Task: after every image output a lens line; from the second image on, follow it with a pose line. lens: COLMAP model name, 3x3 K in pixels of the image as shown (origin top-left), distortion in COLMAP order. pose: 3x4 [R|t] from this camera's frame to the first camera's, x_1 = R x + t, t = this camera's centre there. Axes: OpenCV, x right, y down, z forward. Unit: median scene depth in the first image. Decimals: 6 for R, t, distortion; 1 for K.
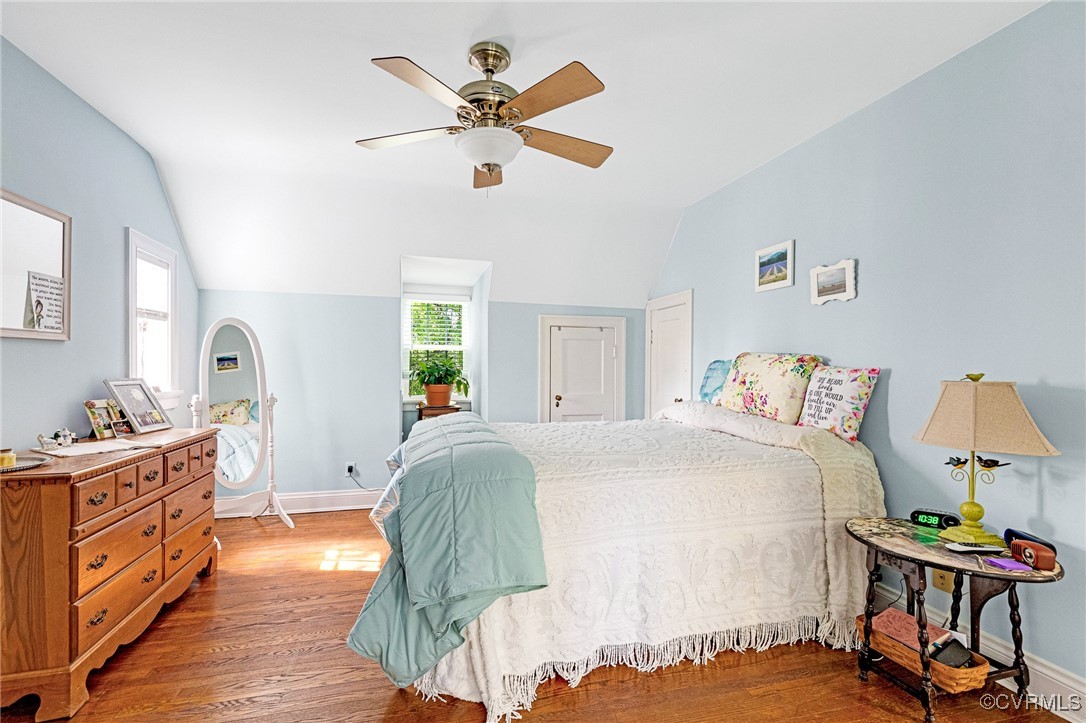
lens RADIAL K [[513.5, 0, 542.7], [0, 513.5, 372.0], [0, 0, 1]] dist [0.011429, -0.001735]
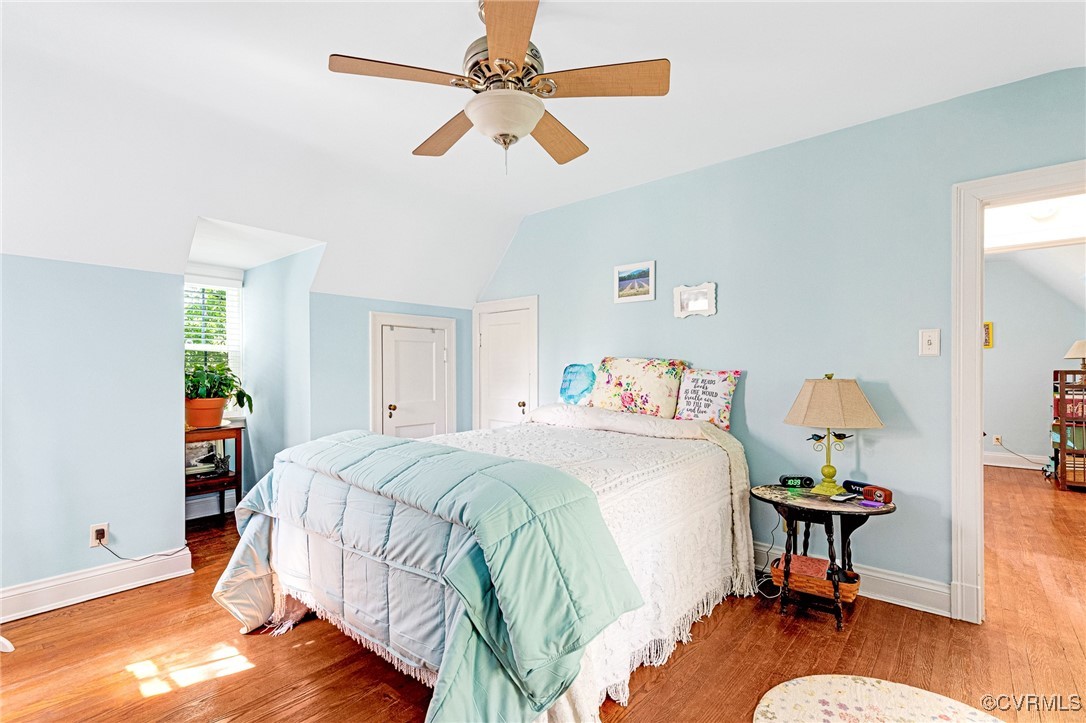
lens RADIAL K [[513.5, 0, 562.4], [0, 513.5, 373.4], [0, 0, 1]] dist [0.011429, -0.001735]
pose [[0.816001, -0.013133, 0.577901, -0.375133], [0.014850, 0.999888, 0.001754, -0.007375], [-0.577859, 0.007151, 0.816105, 0.179914]]
